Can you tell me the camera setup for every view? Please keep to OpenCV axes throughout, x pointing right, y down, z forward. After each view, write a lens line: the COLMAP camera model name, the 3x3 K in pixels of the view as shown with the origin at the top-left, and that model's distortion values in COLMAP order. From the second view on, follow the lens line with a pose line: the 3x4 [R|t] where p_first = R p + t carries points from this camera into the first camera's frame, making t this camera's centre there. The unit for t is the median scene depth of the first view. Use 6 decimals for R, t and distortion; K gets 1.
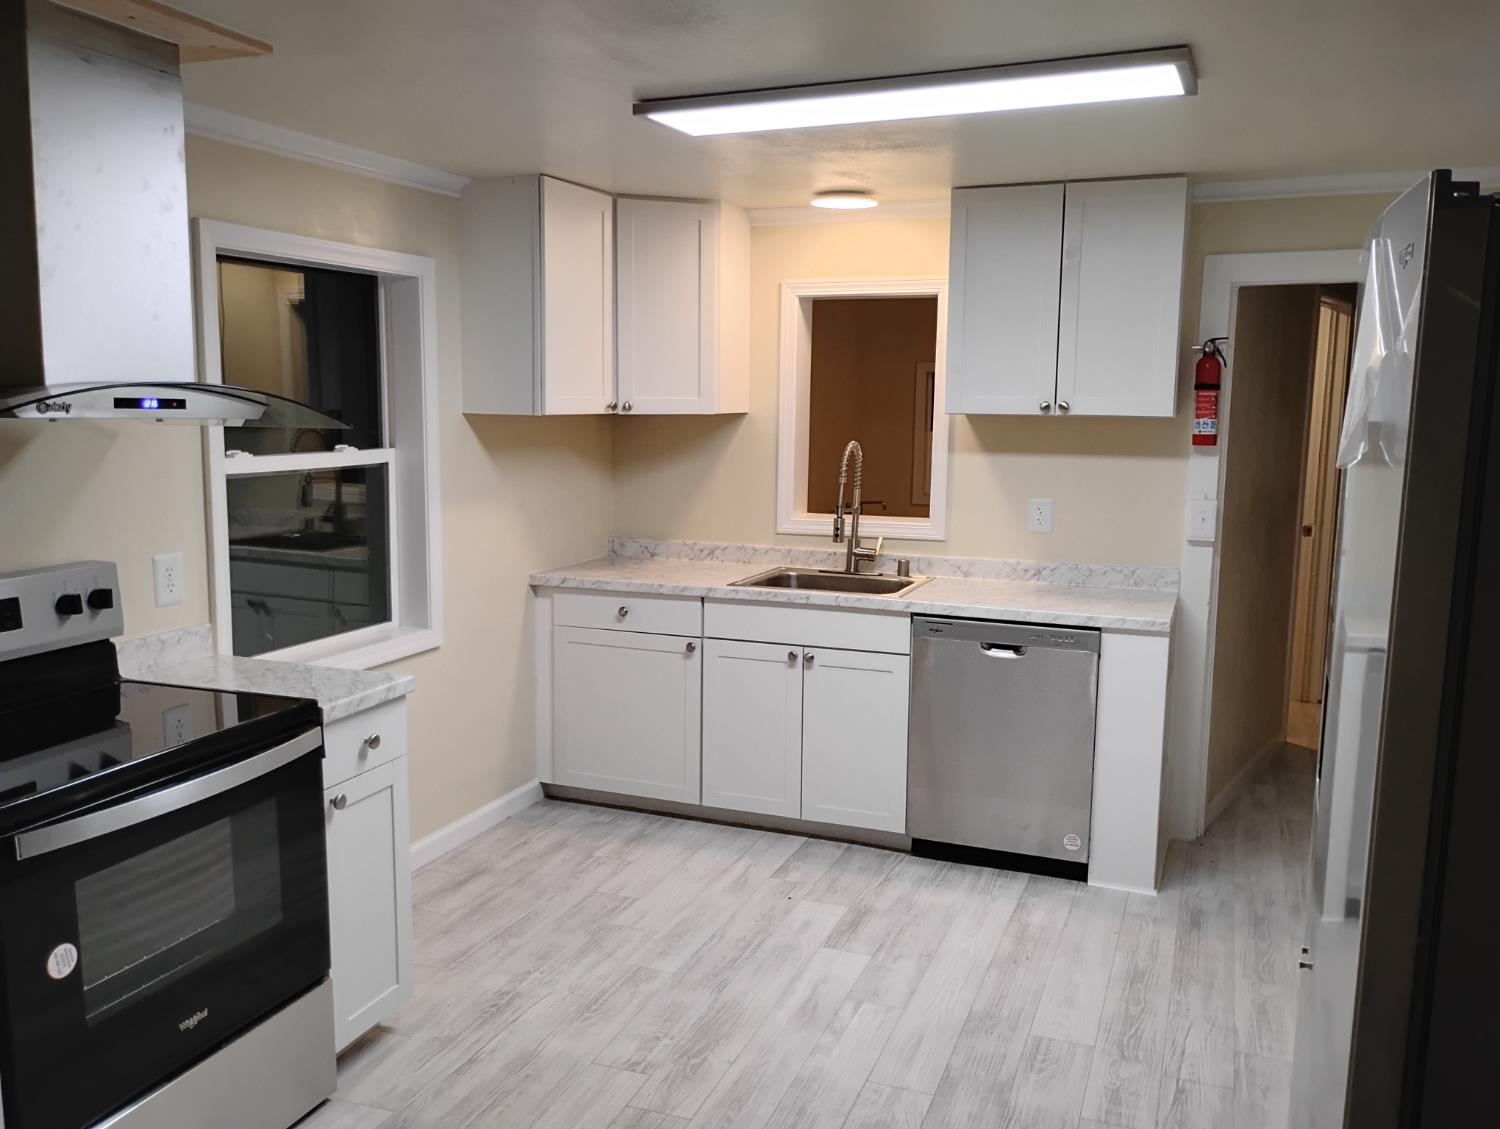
lens RADIAL K [[1230.2, 0, 750.0], [0, 1230.2, 564.5], [0, 0, 1]] dist [0.063914, -0.078018]
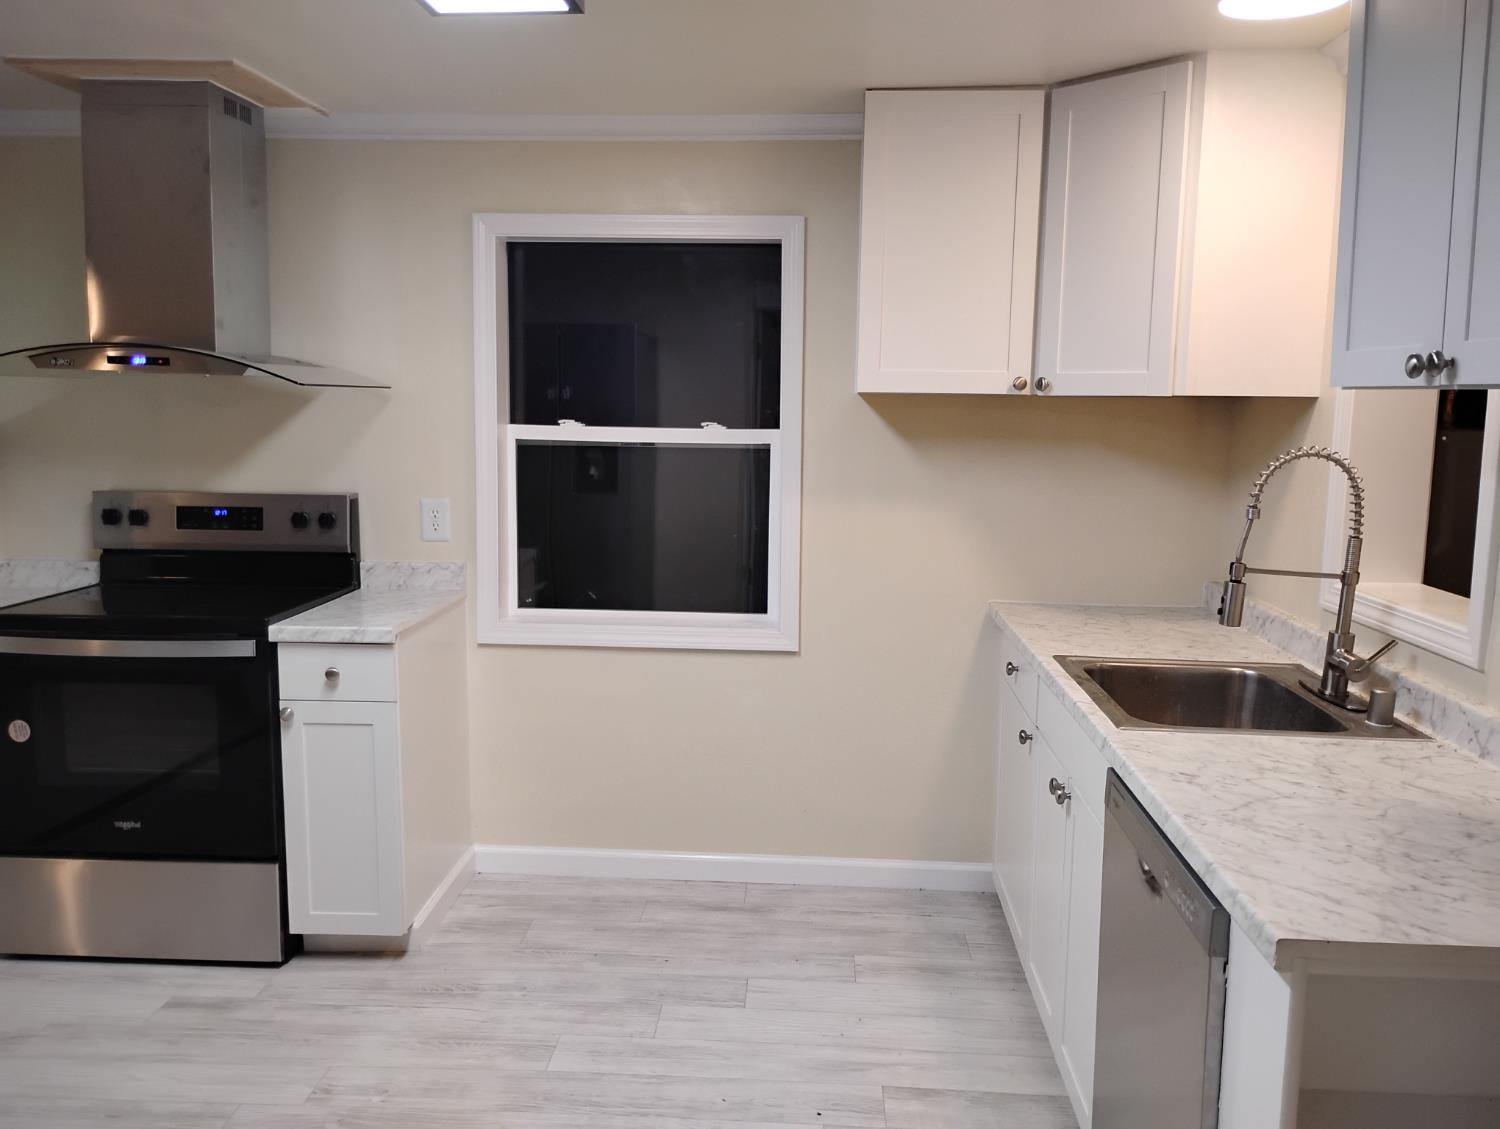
lens RADIAL K [[1230.2, 0, 750.0], [0, 1230.2, 564.5], [0, 0, 1]] dist [0.063914, -0.078018]
pose [[0.325662, 0.125058, -0.937179, 0.652498], [-0.143786, 0.986236, 0.081640, -0.074796], [0.934489, 0.108166, 0.339161, 0.759191]]
